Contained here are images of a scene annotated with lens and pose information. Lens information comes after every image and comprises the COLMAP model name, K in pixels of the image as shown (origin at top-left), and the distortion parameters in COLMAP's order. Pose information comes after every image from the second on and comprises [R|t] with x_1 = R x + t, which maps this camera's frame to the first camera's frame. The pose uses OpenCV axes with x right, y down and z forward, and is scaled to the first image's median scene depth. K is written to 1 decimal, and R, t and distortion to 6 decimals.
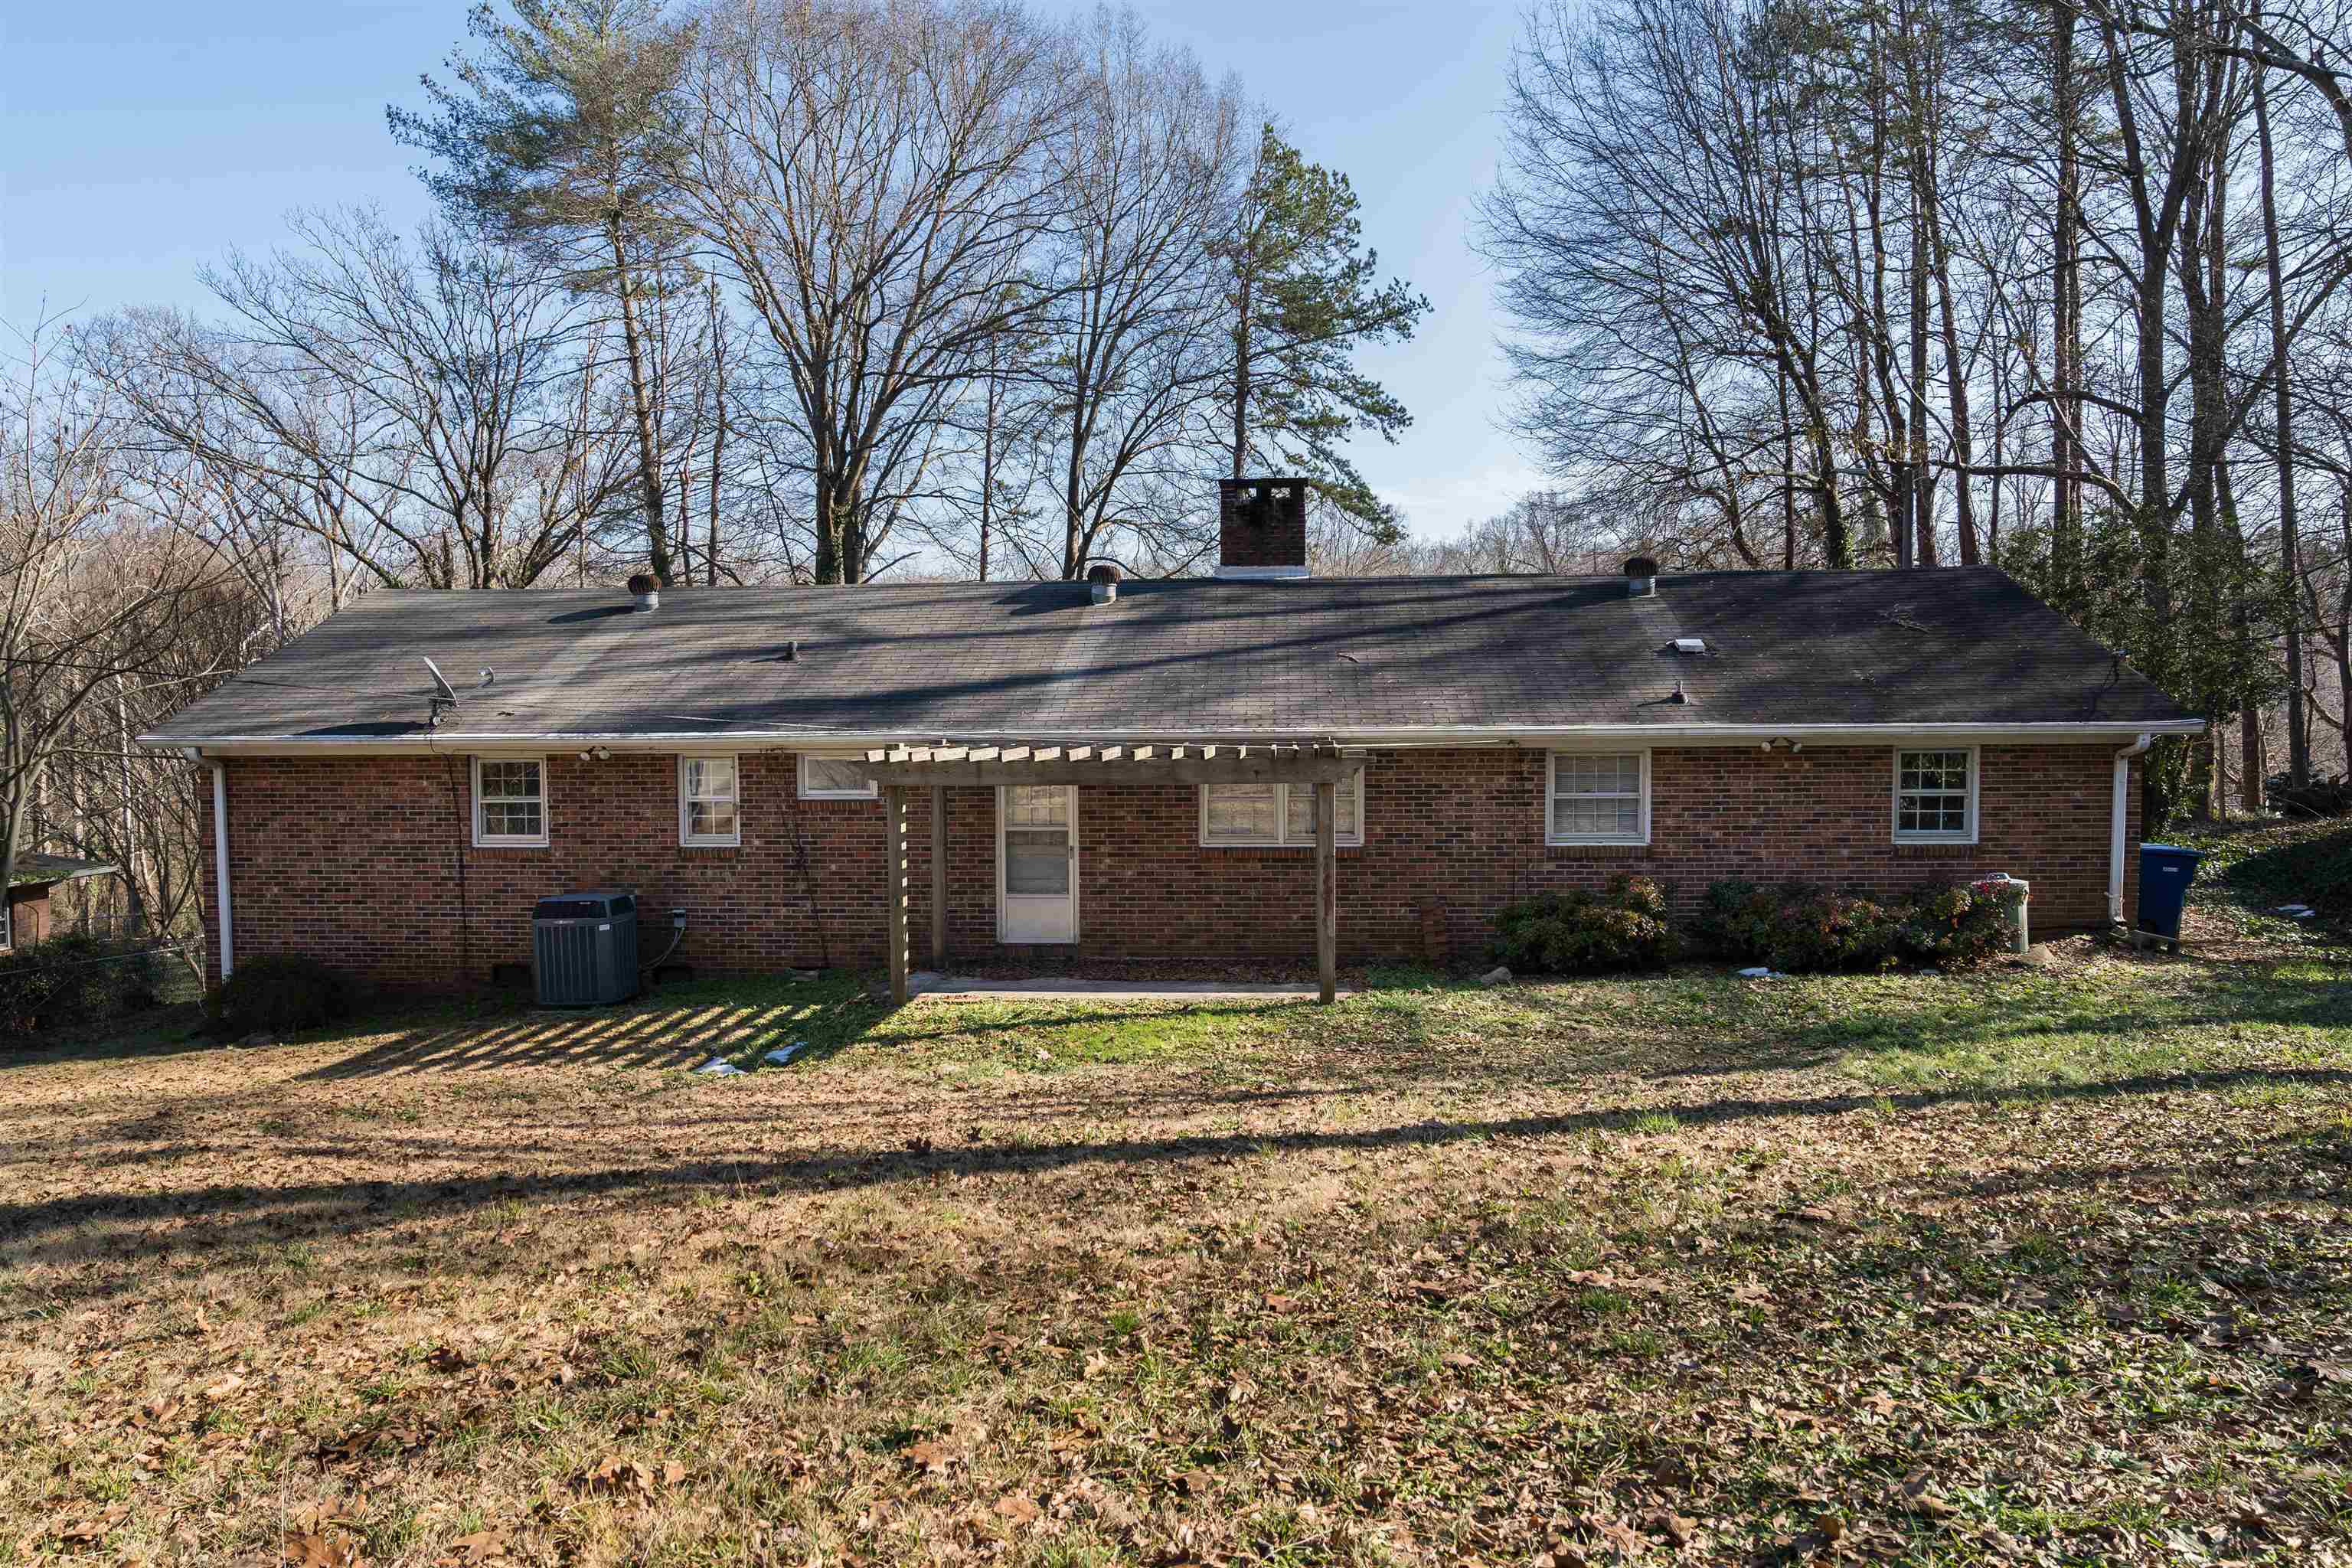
lens RADIAL K [[1595.7, 0, 1176.0], [0, 1595.7, 784.0], [0, 0, 1]] dist [-0.029979, 0.023580]
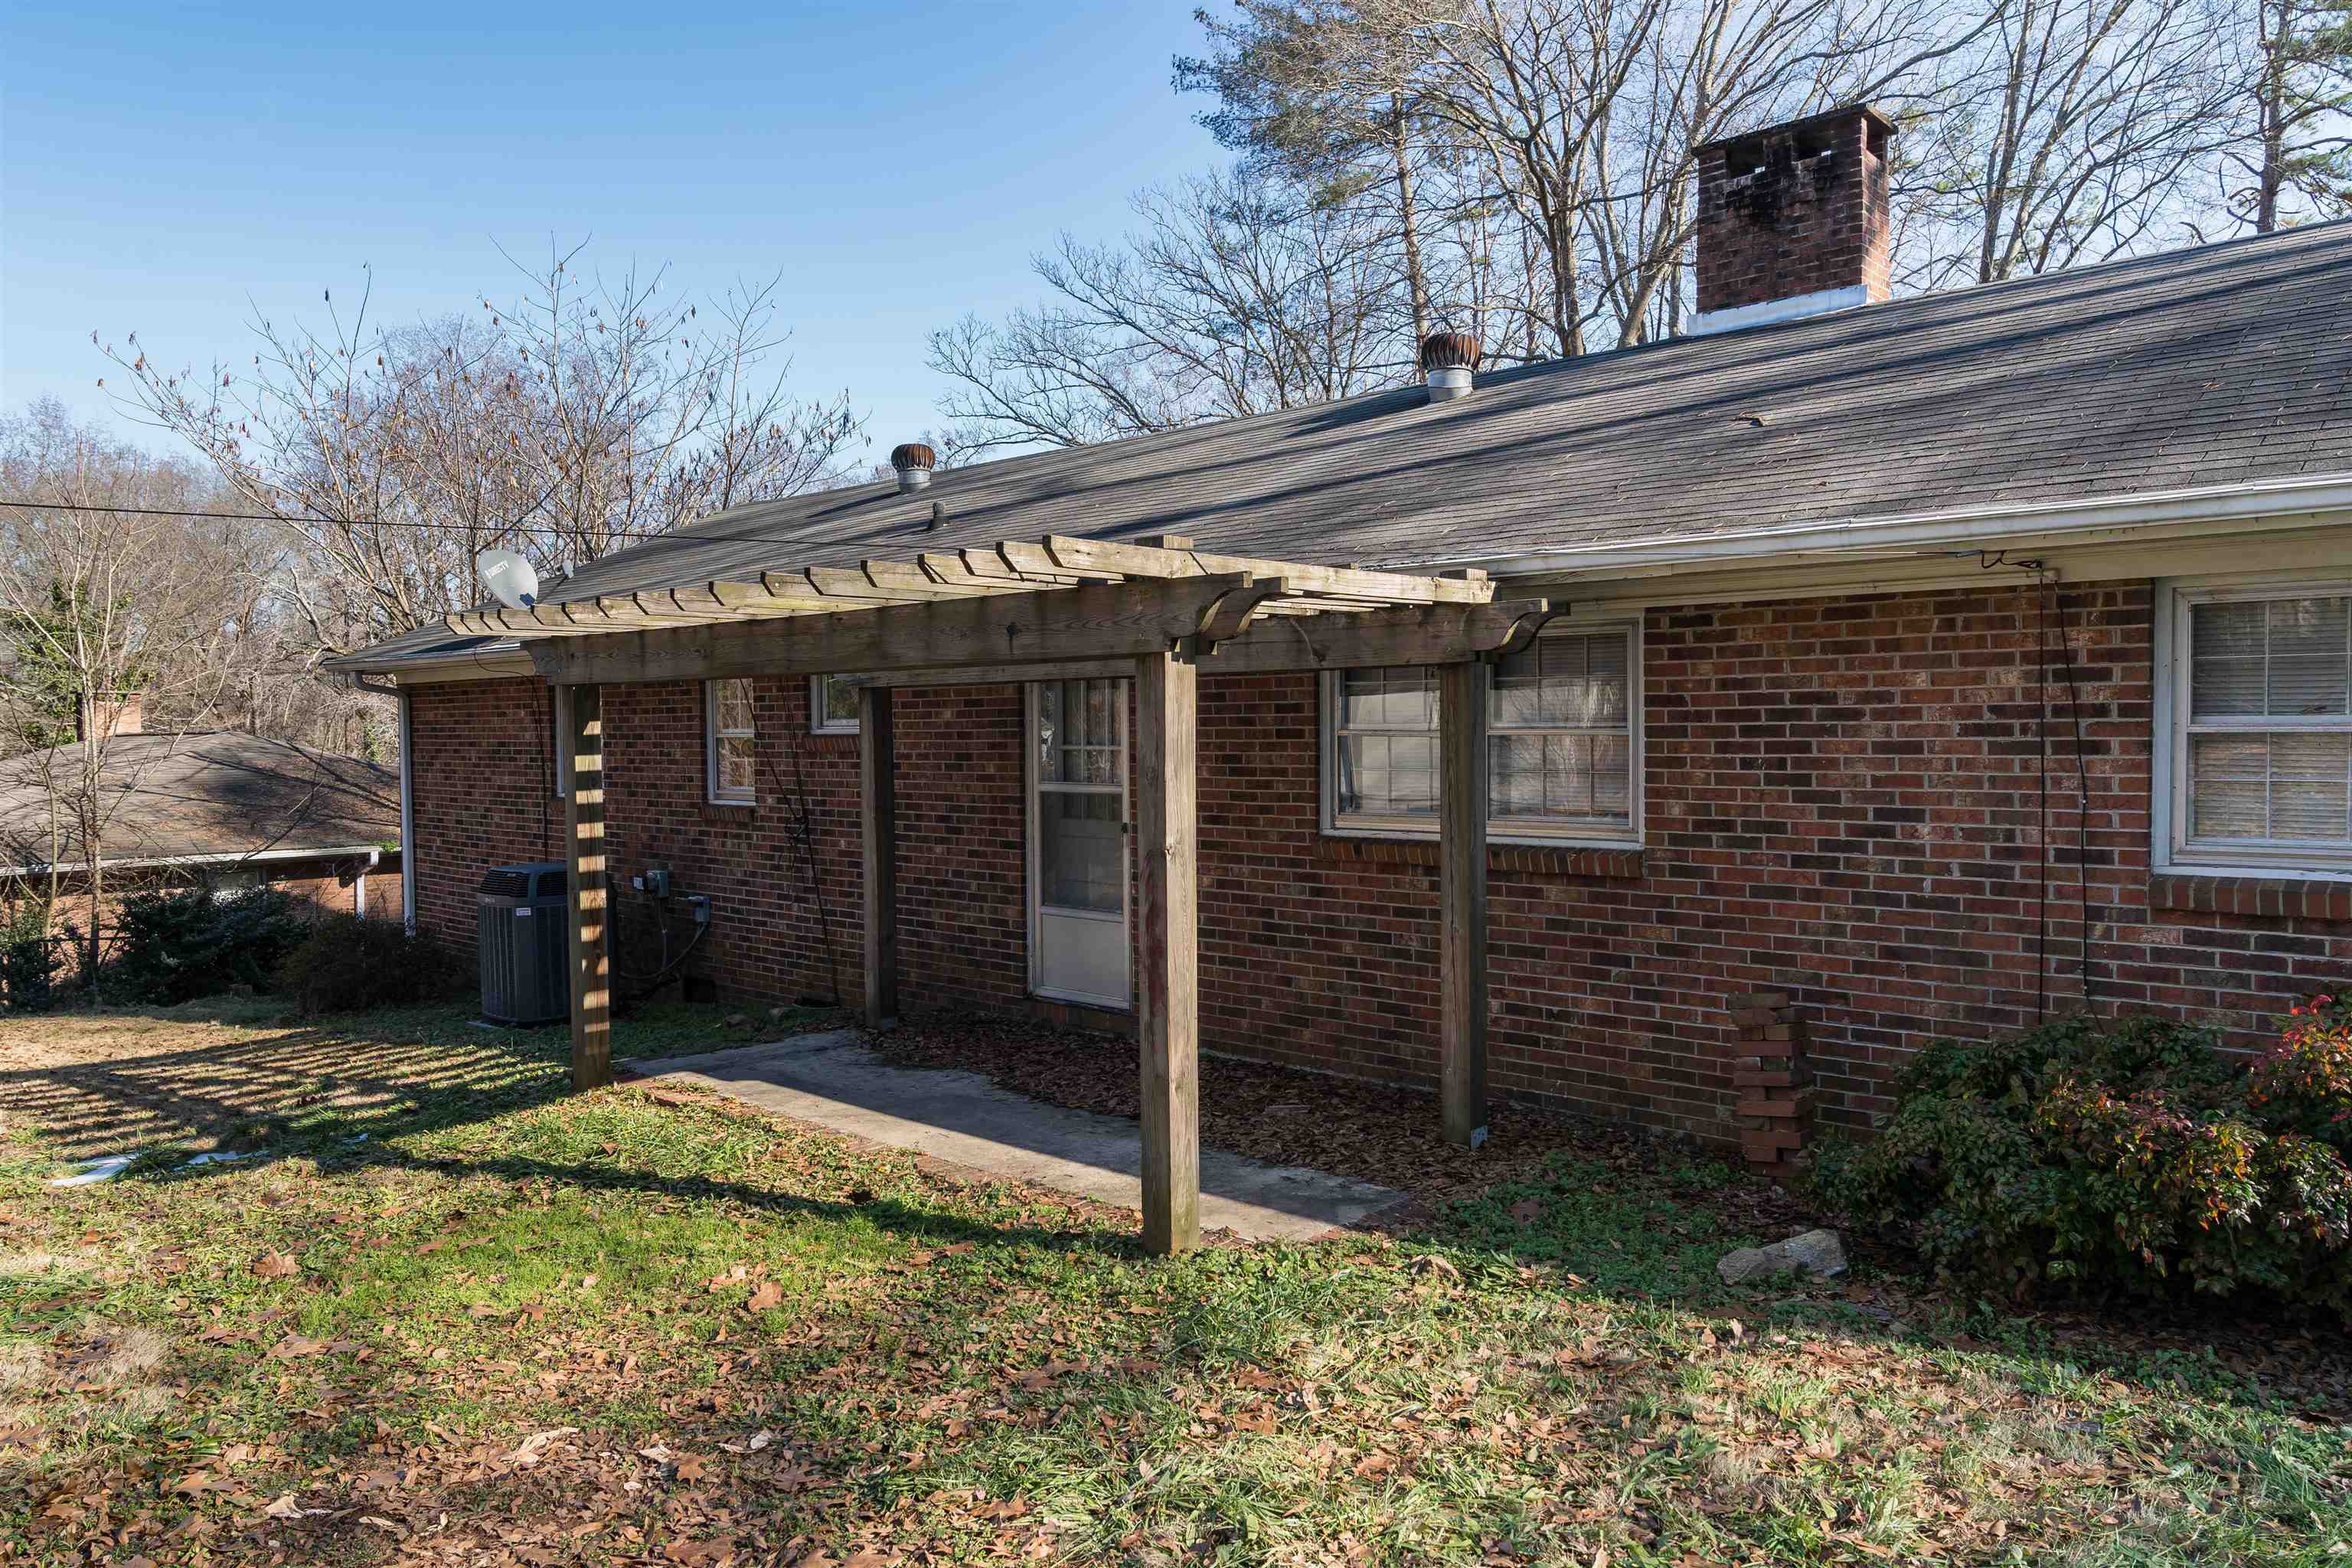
lens RADIAL K [[1595.7, 0, 1176.0], [0, 1595.7, 784.0], [0, 0, 1]] dist [-0.029979, 0.023580]
pose [[0.783182, 0.022472, -0.621387, 0.271194], [-0.024190, 0.999691, 0.005664, 0.022609], [0.621322, 0.010595, 0.783483, 0.597495]]
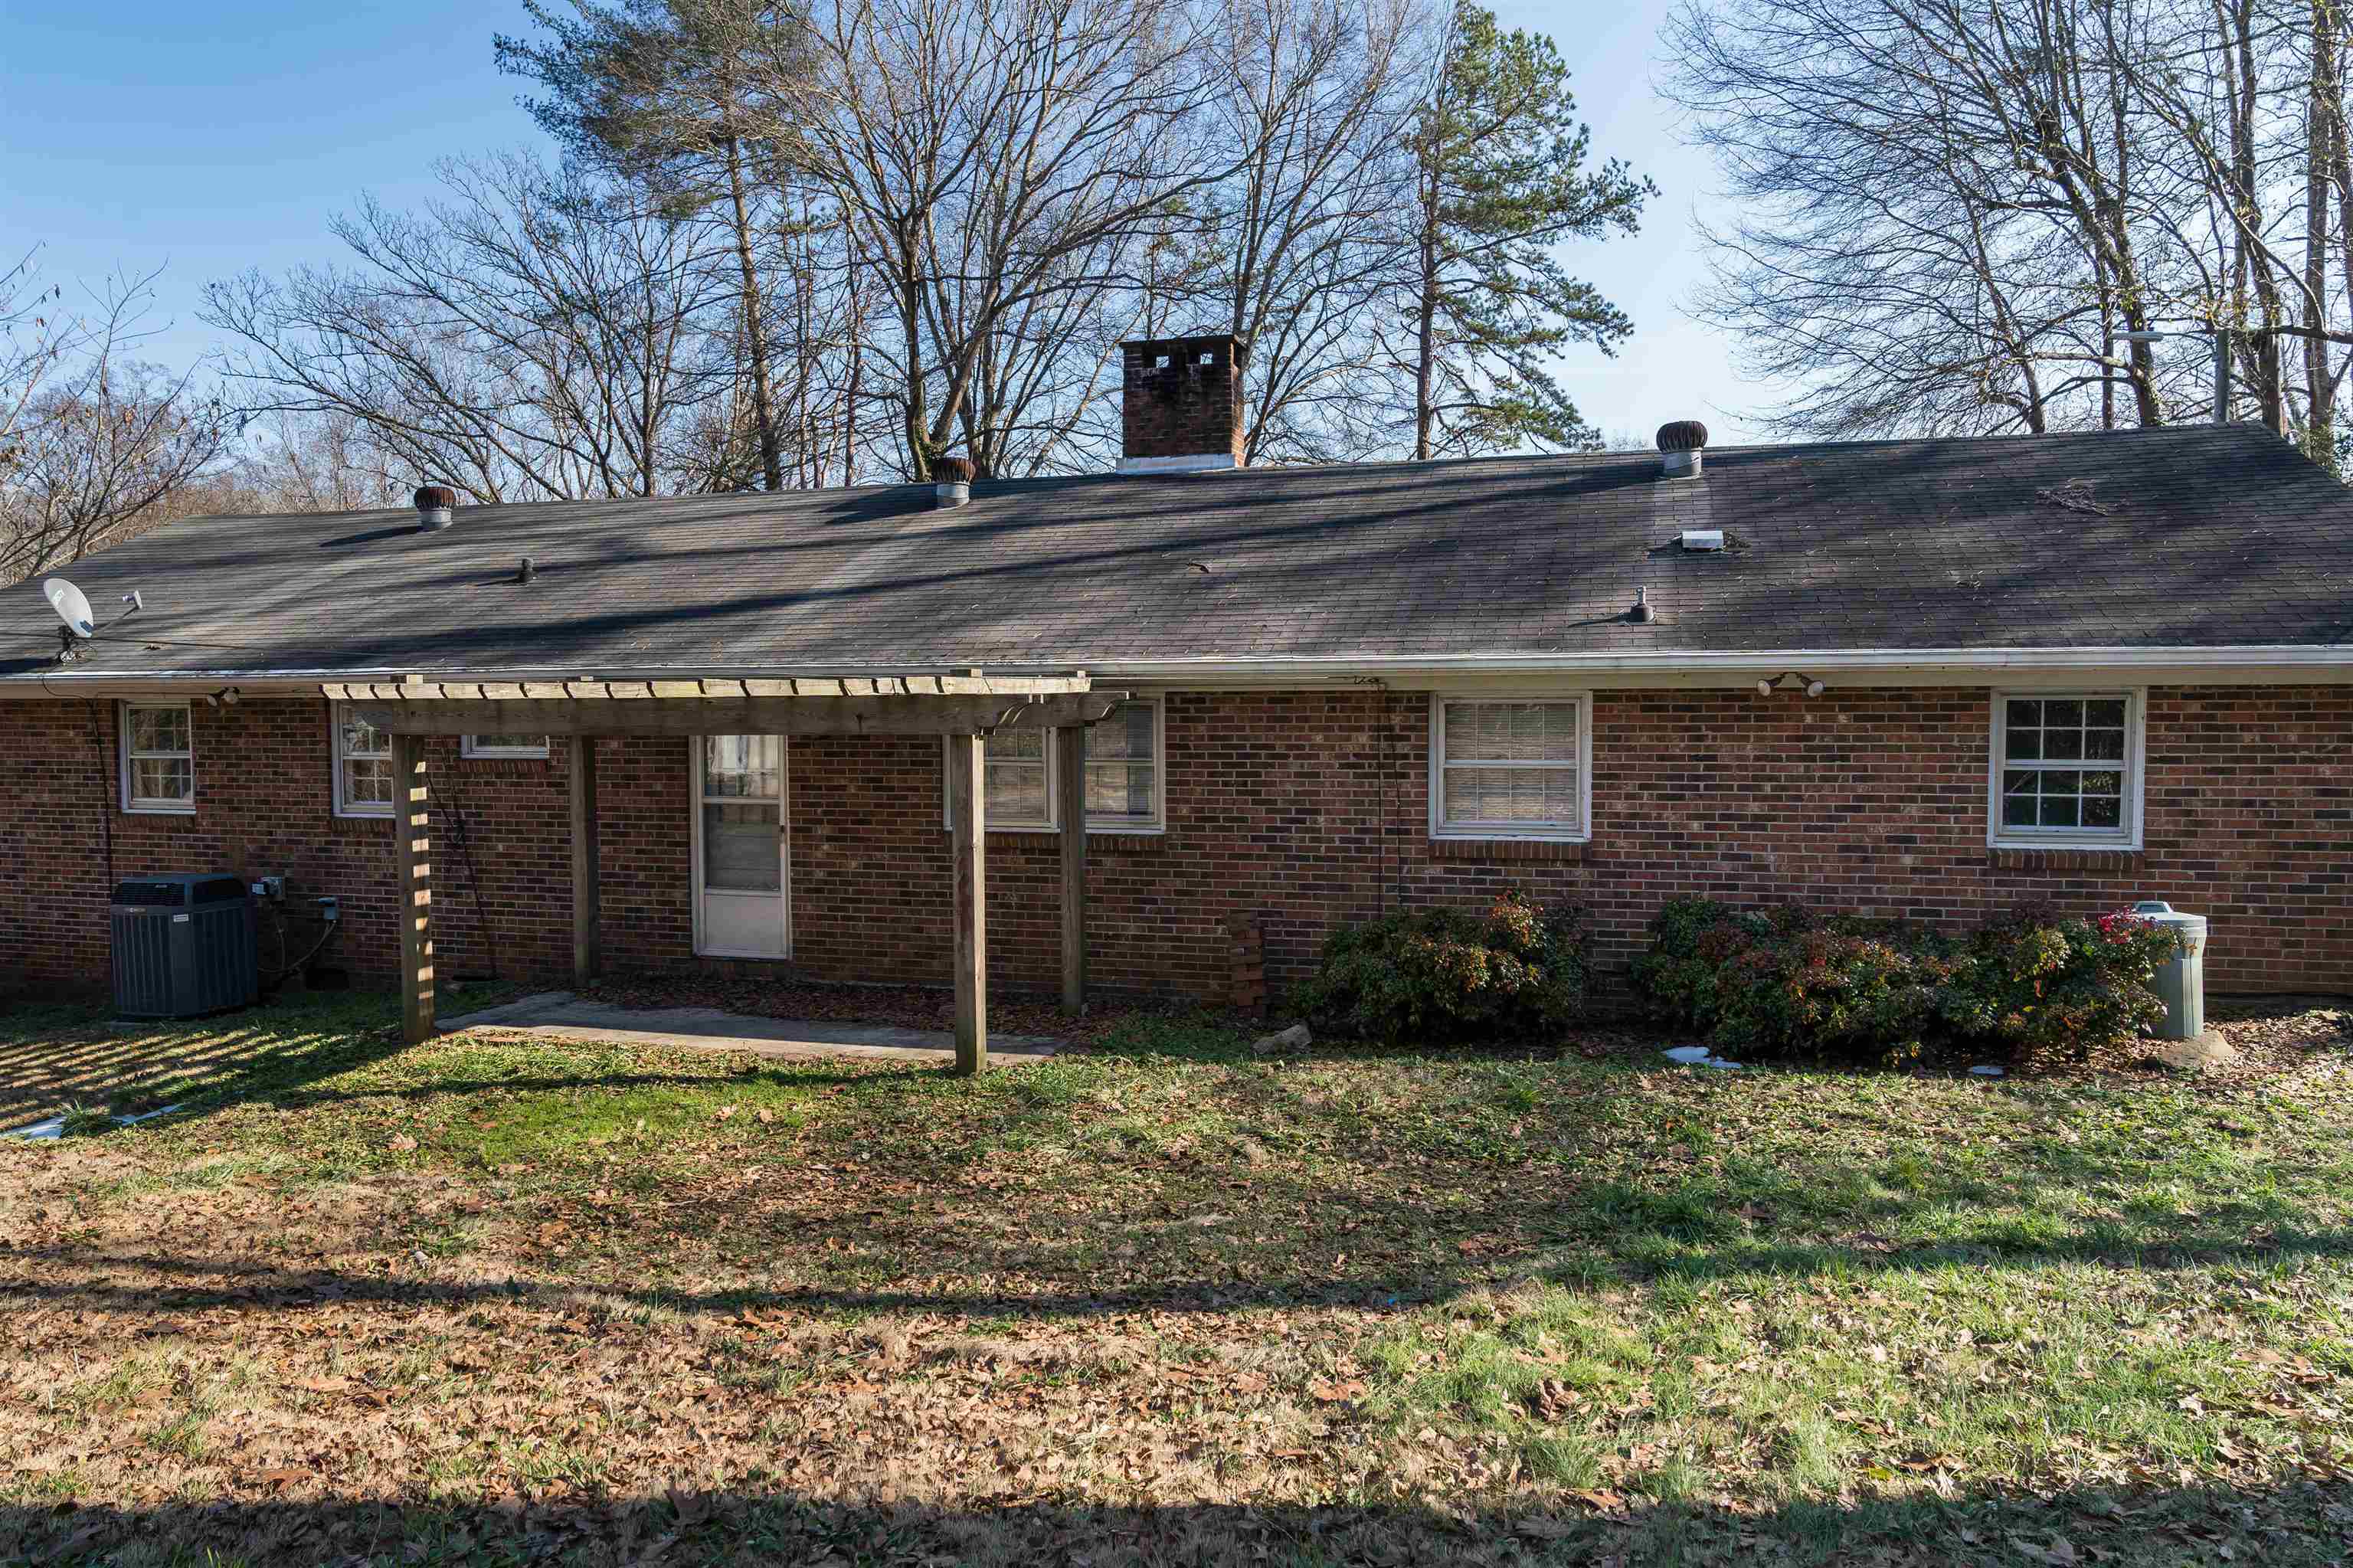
lens RADIAL K [[1628.5, 0, 1176.5], [0, 1628.5, 784.0], [0, 0, 1]] dist [-0.019140, -0.001416]
pose [[0.977938, 0.013896, -0.208431, 0.263806], [-0.011260, 0.999841, 0.013828, 0.007587], [0.208590, -0.011176, 0.977939, 0.309288]]
